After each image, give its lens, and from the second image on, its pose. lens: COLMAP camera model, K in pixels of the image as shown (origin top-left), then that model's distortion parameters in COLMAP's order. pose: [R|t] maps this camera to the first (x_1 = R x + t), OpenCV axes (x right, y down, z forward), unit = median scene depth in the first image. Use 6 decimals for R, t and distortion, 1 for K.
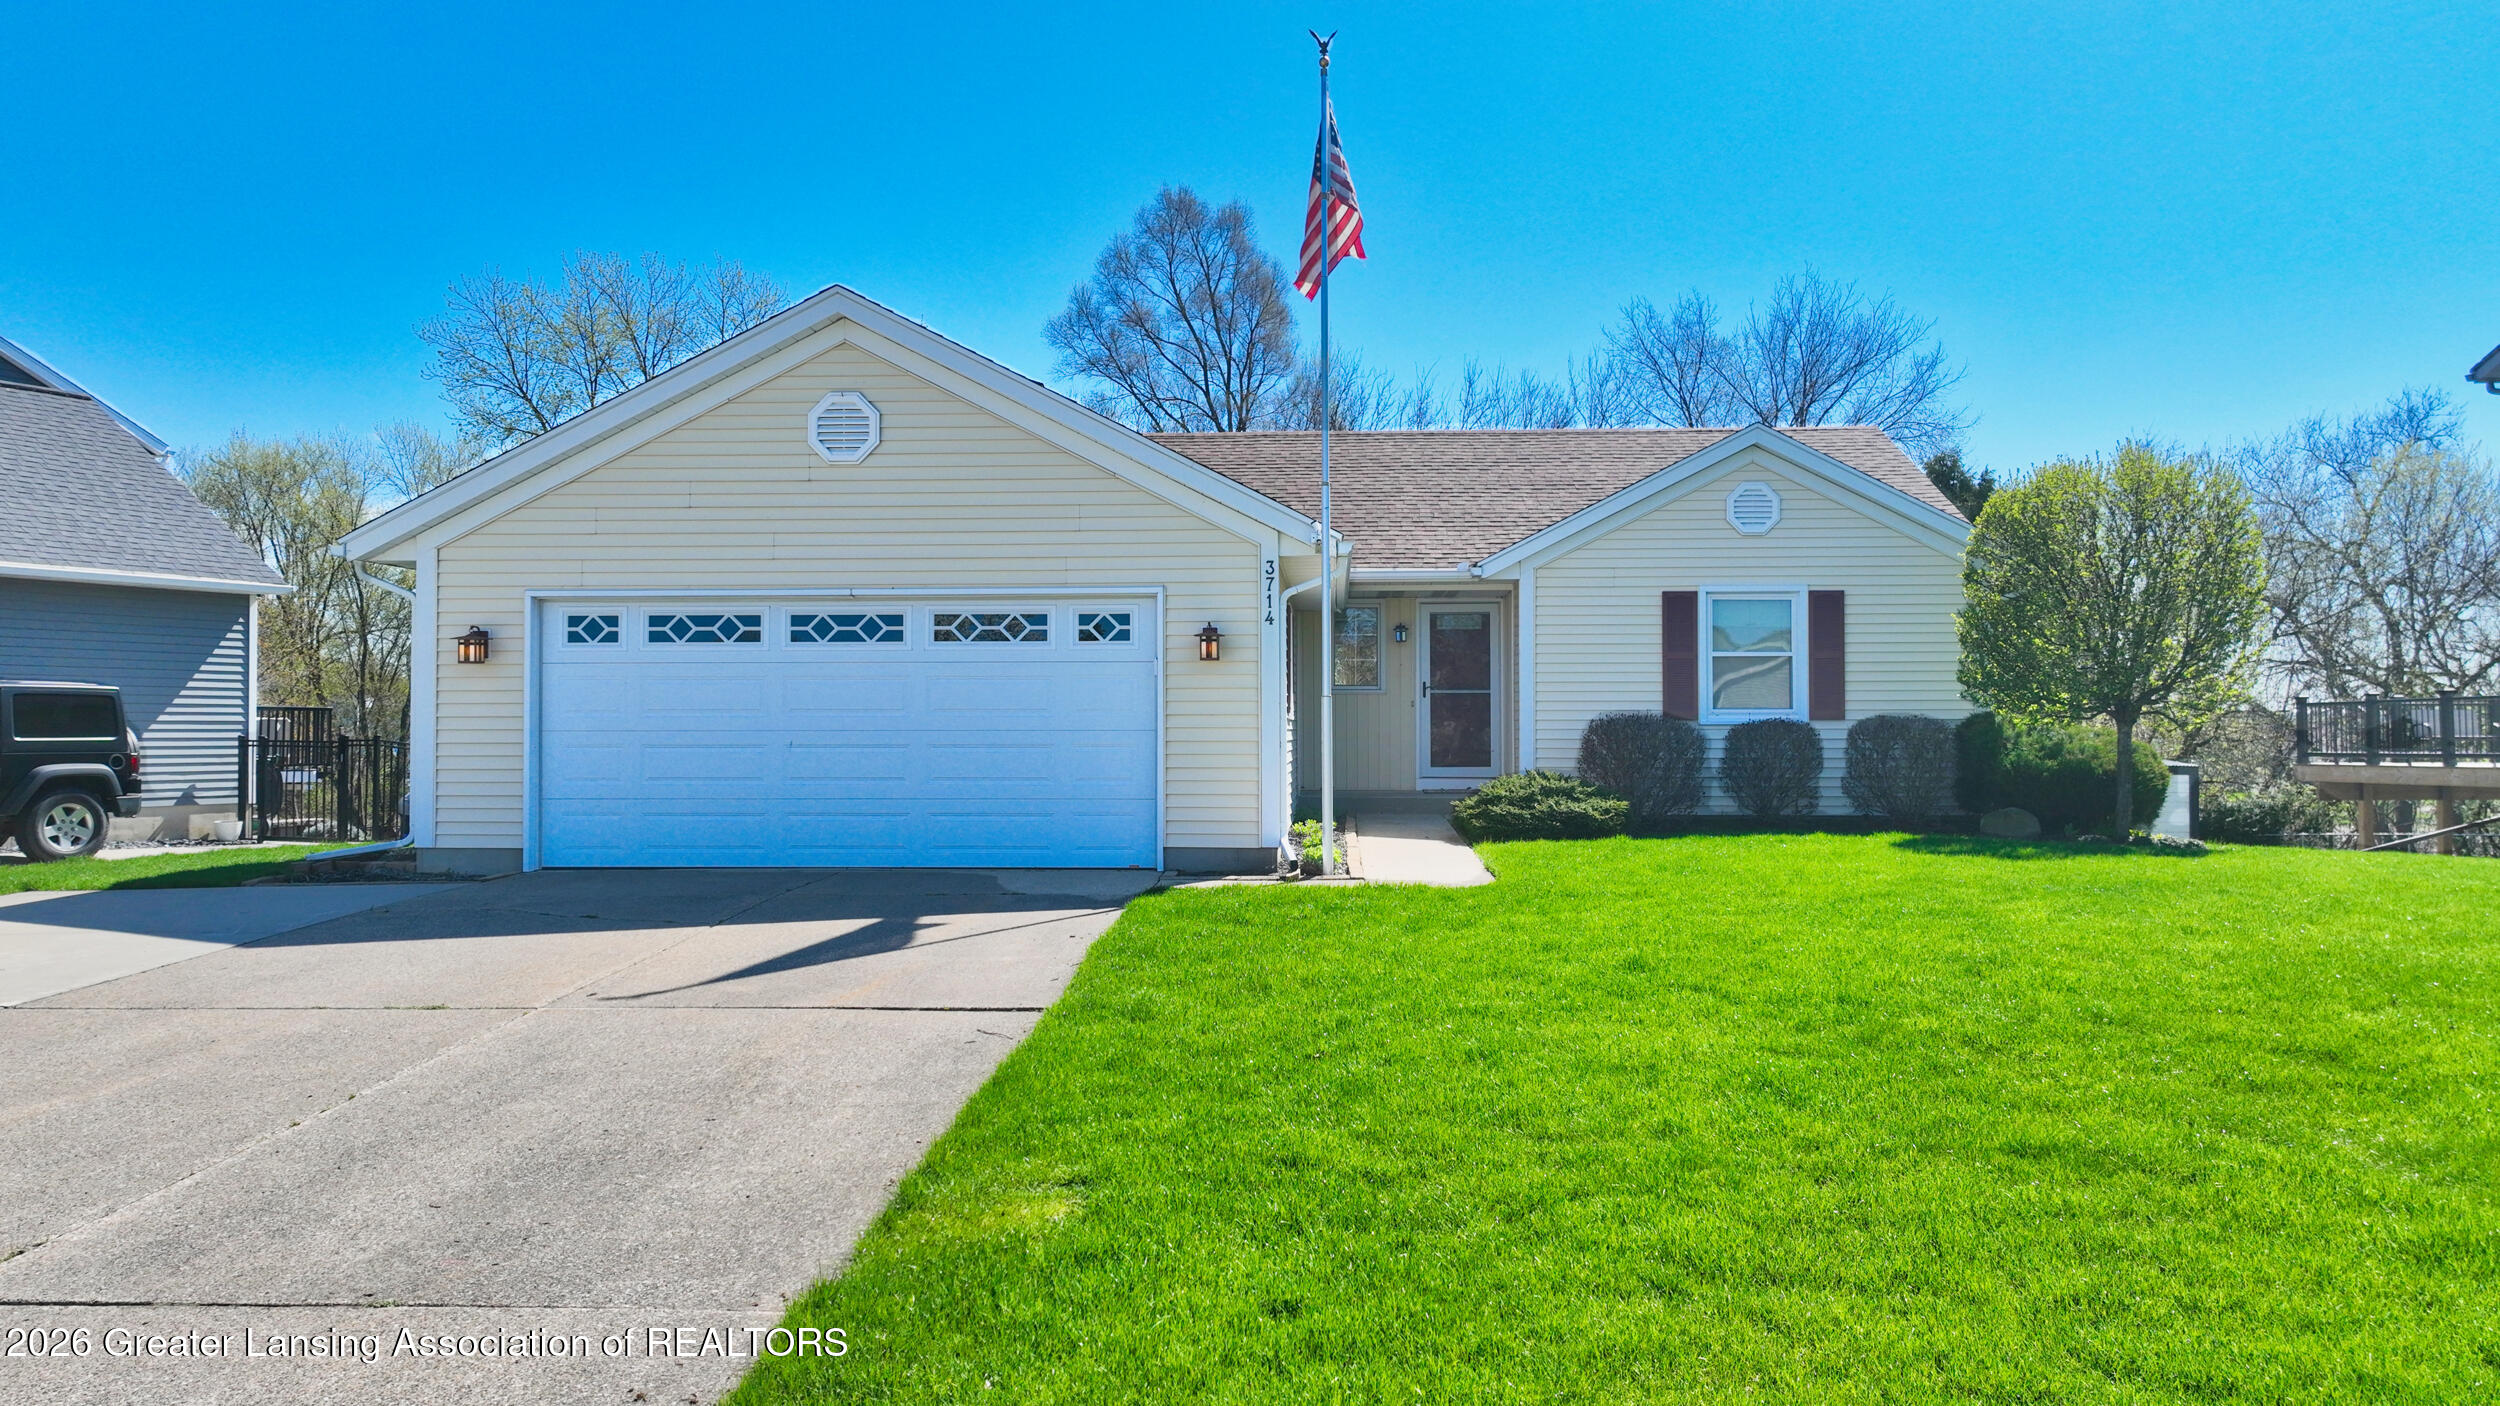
lens RADIAL K [[1808.4, 0, 1250.0], [0, 1808.4, 703.0], [0, 0, 1]] dist [0.004506, -0.052164]
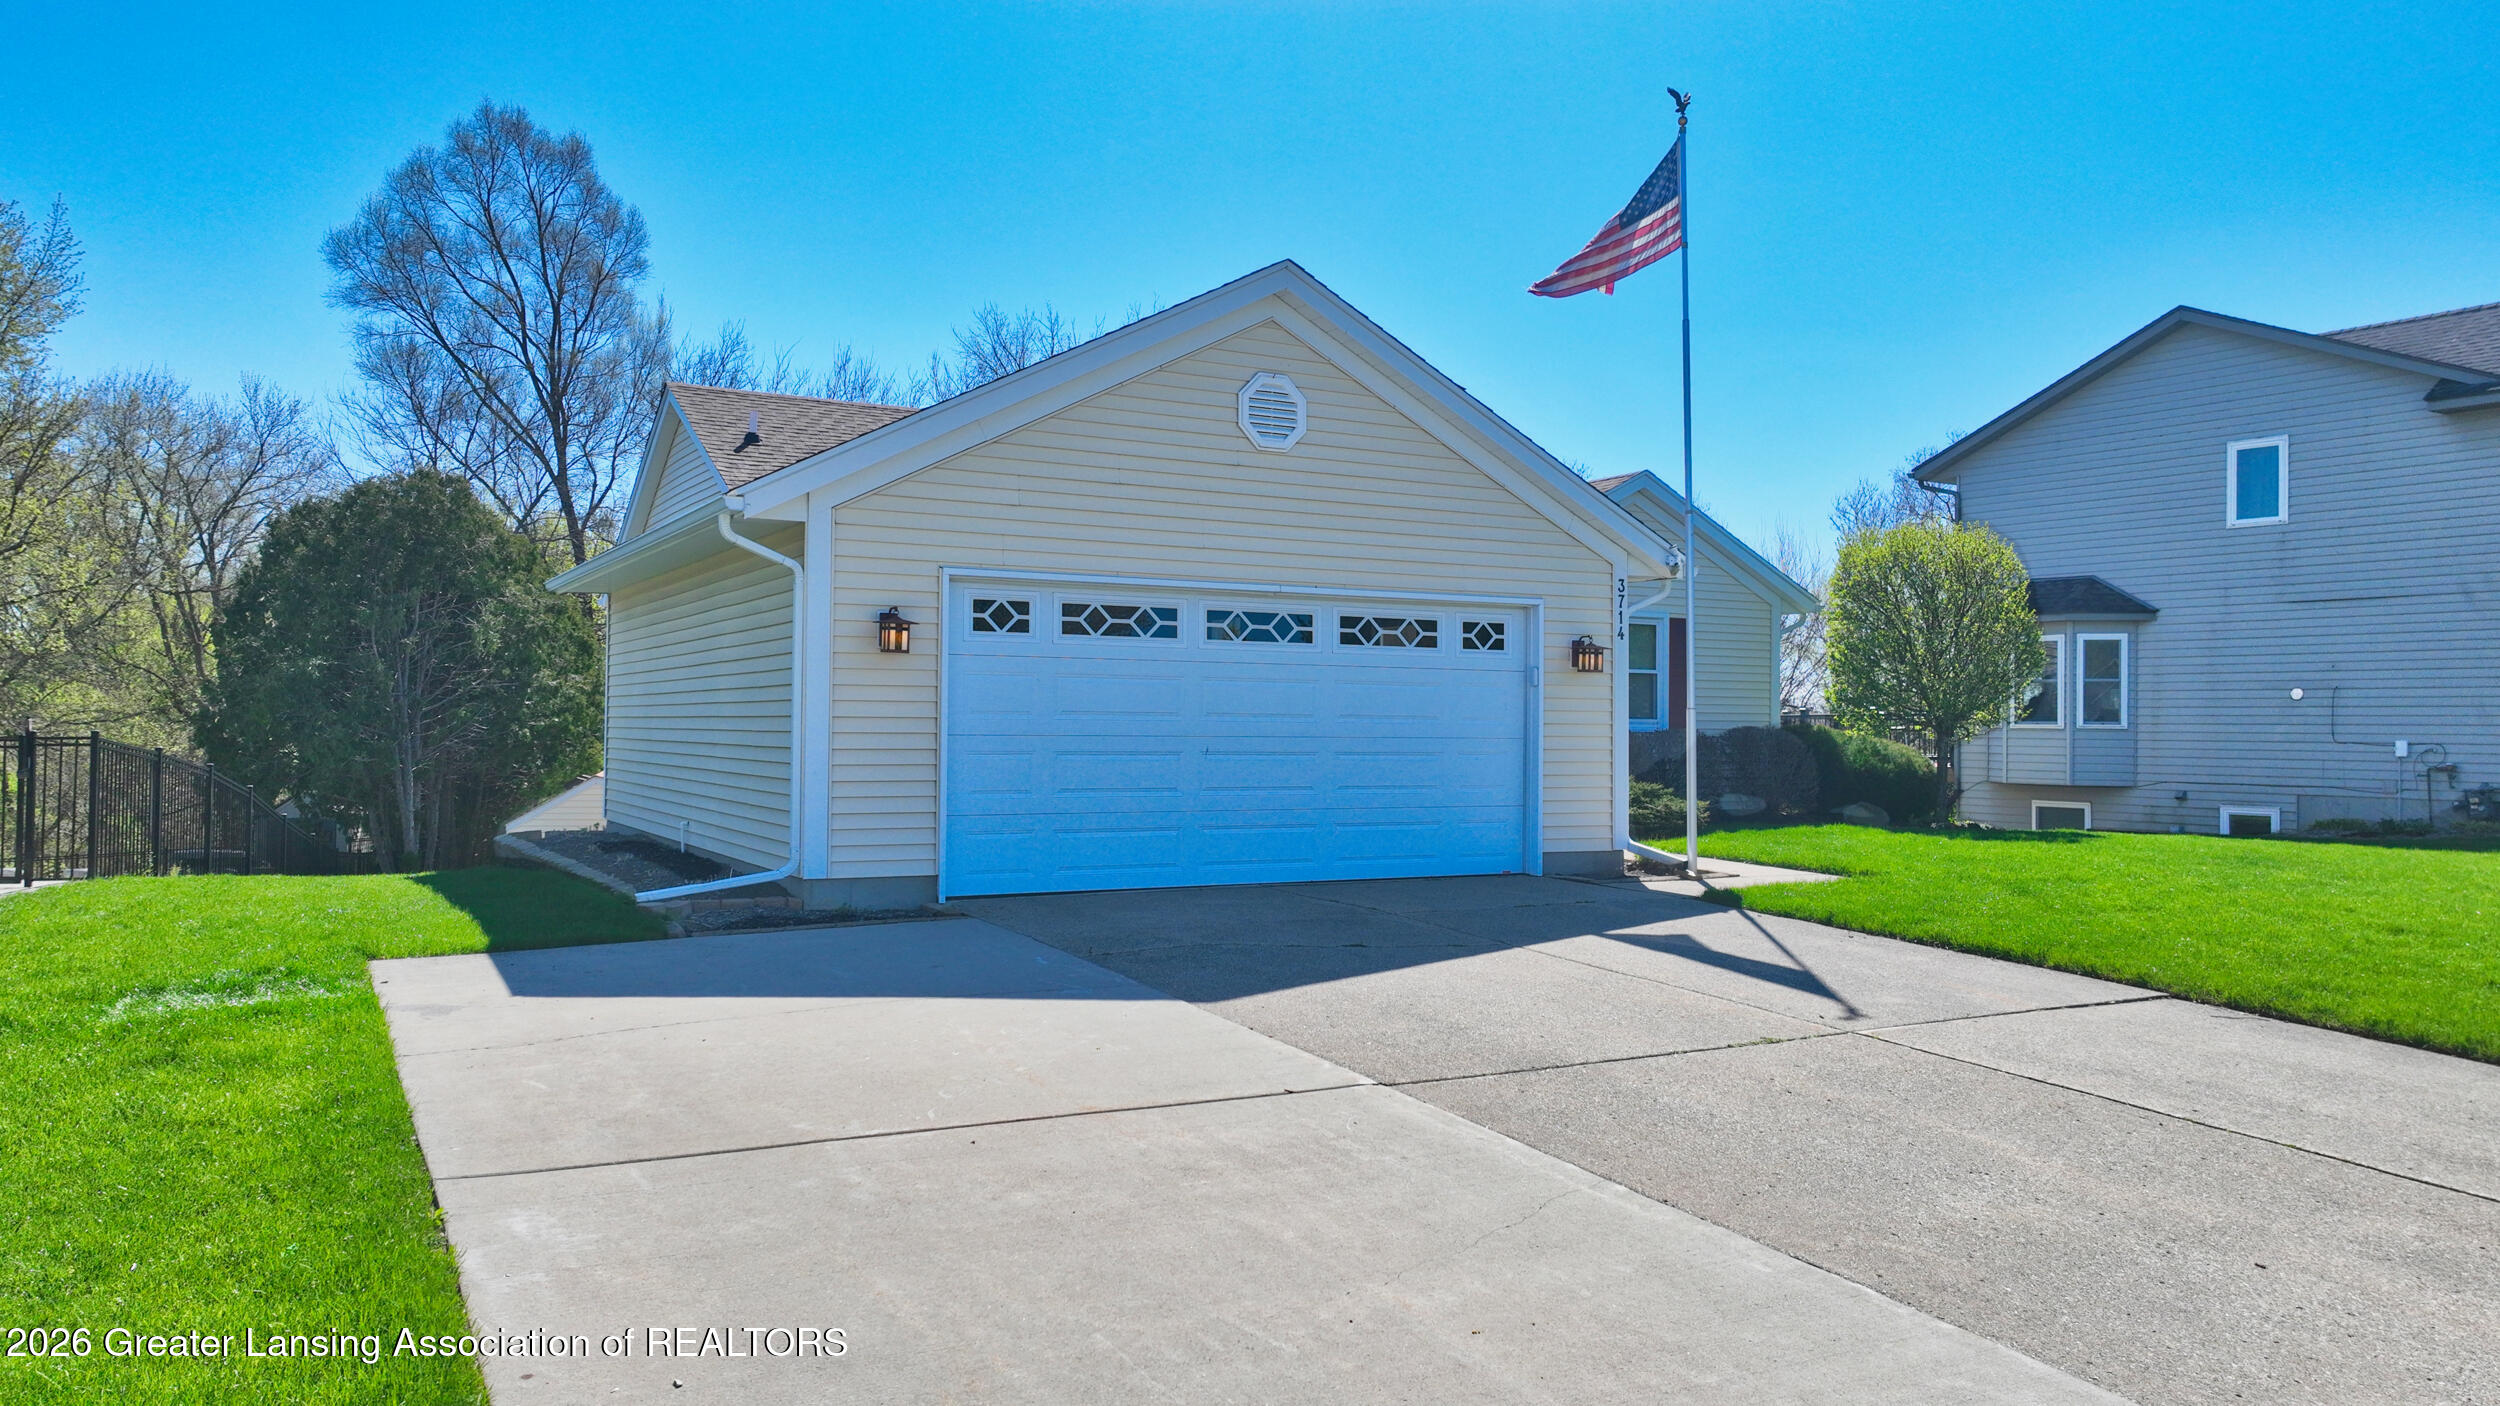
lens RADIAL K [[1759.4, 0, 1250.0], [0, 1759.4, 703.0], [0, 0, 1]] dist [0.006383, -0.001653]
pose [[0.854574, 0.016165, 0.519077, -0.694172], [-0.022053, 0.999743, 0.005172, -0.006659], [-0.518860, -0.015867, 0.854712, 0.226320]]
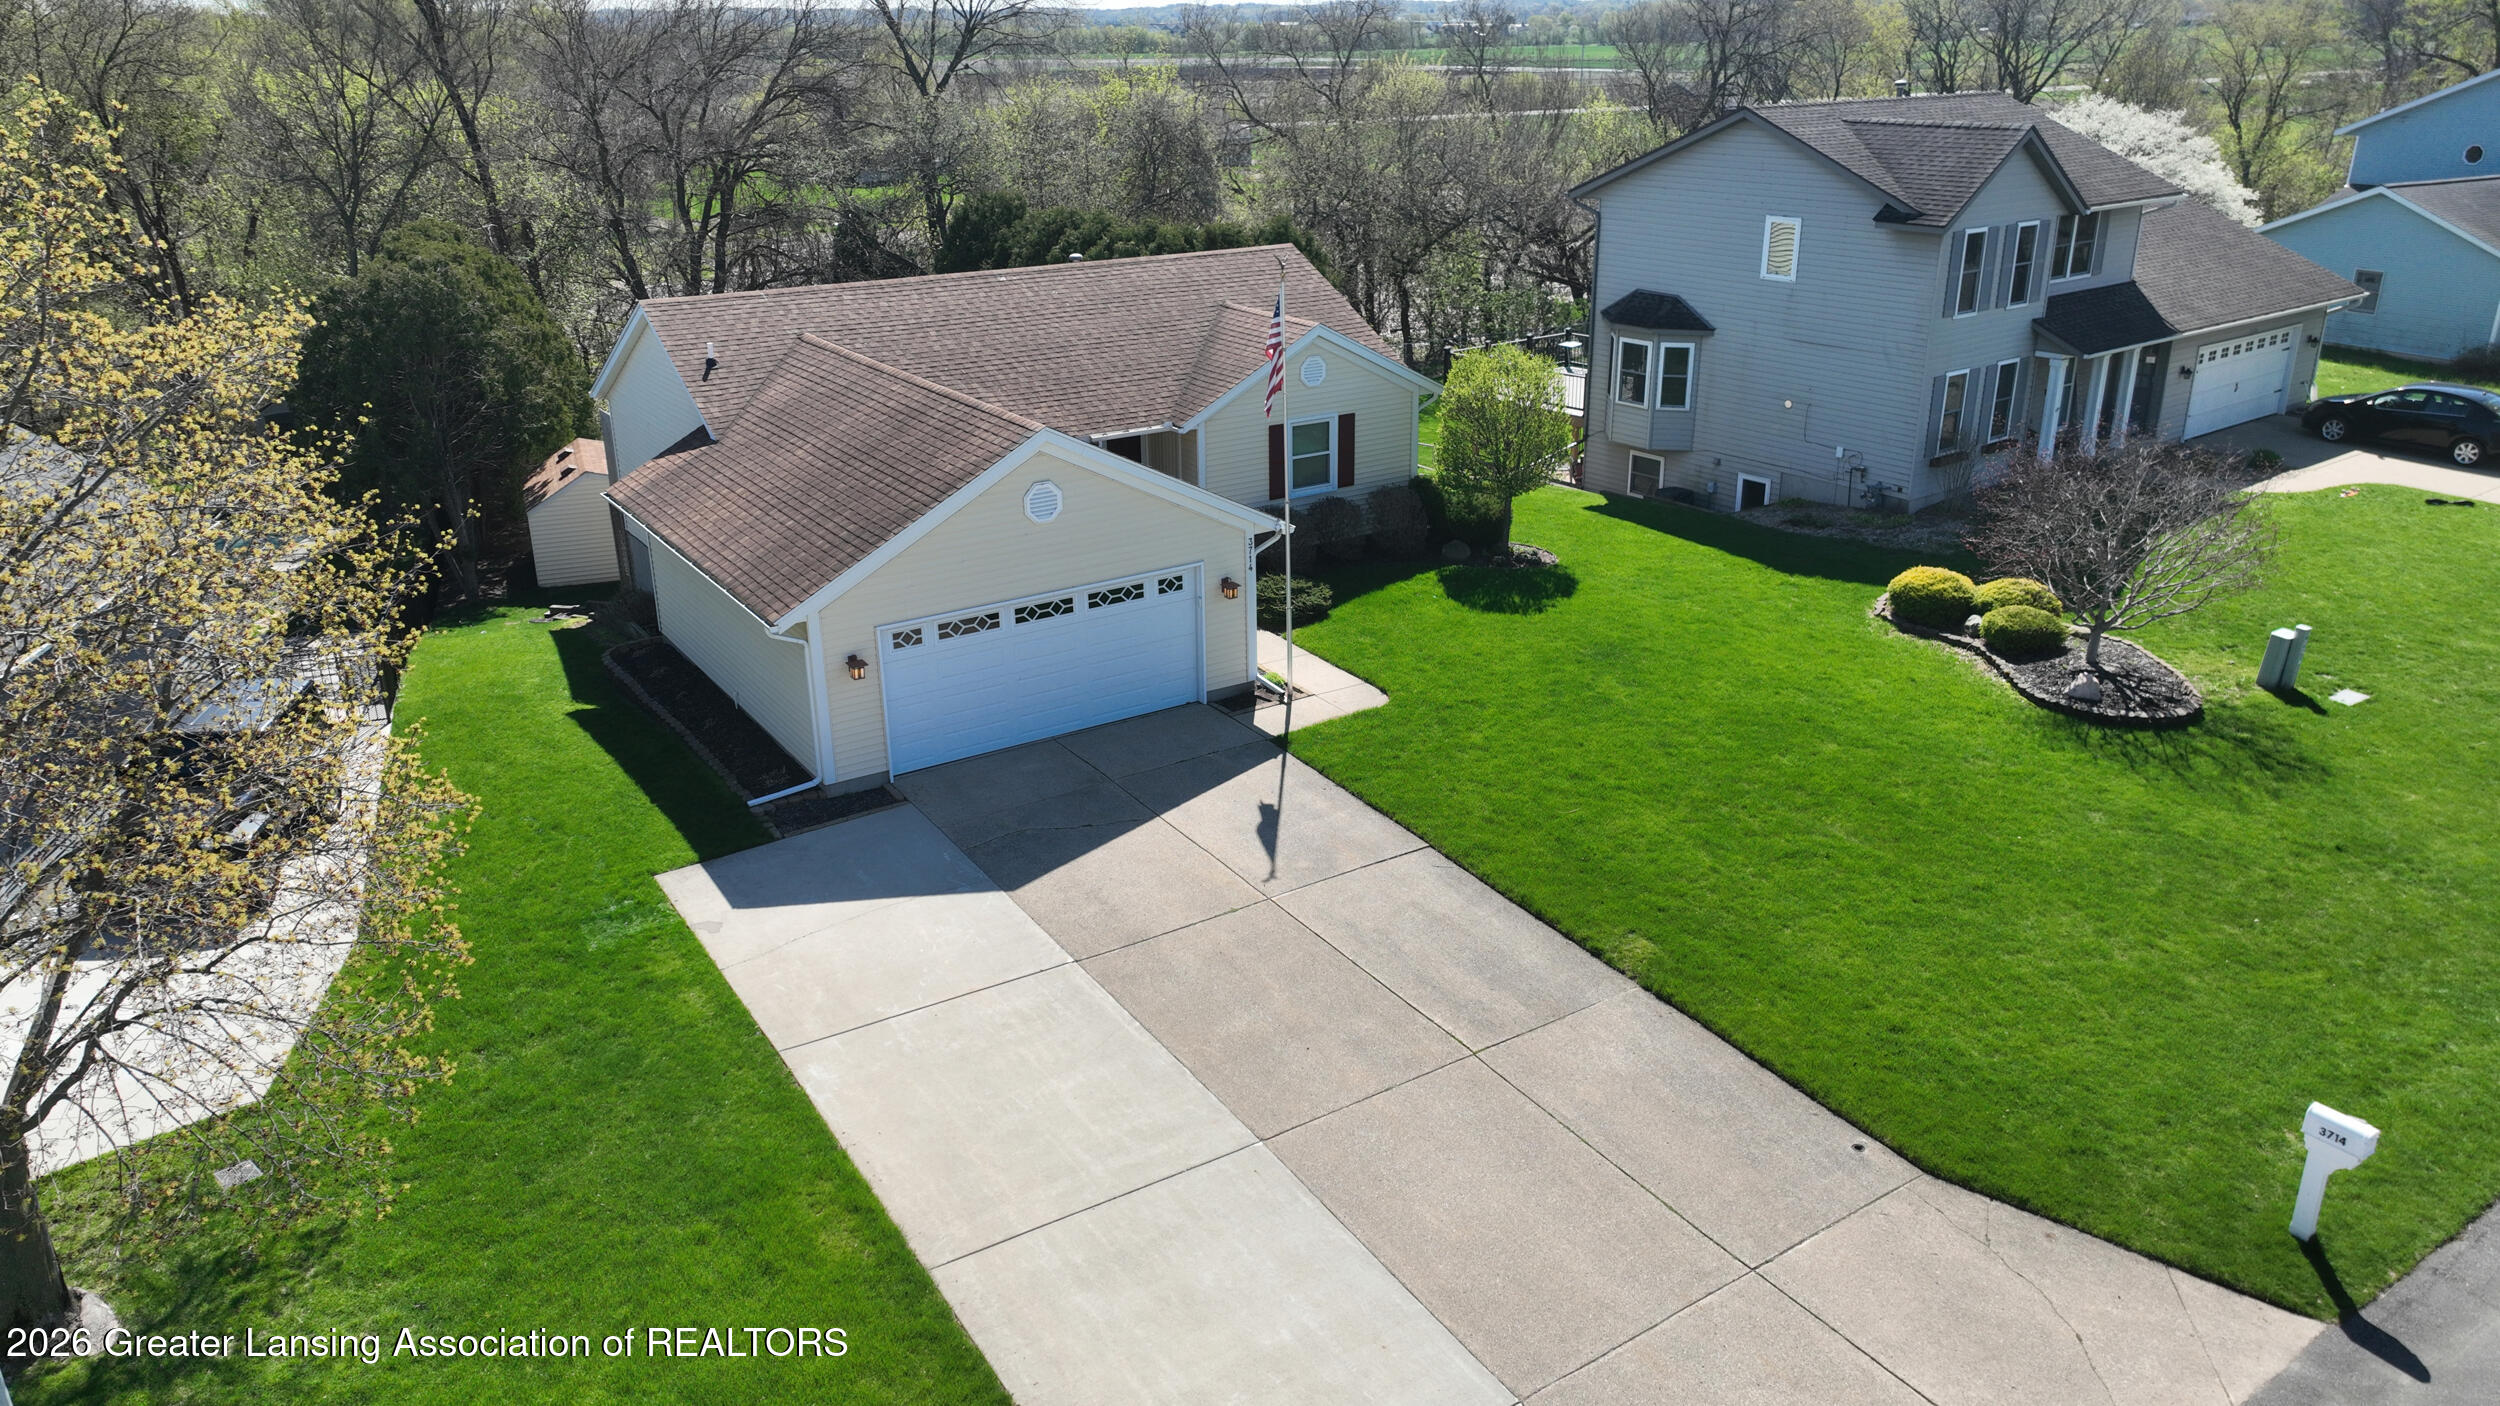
lens RADIAL K [[1750.5, 0, 1250.0], [0, 1750.5, 703.0], [0, 0, 1]] dist [-0.001953, -0.005322]
pose [[0.814824, -0.216831, 0.537630, -0.986985], [-0.002180, 0.926262, 0.376874, -0.595060], [-0.579704, -0.308258, 0.754268, -0.420114]]
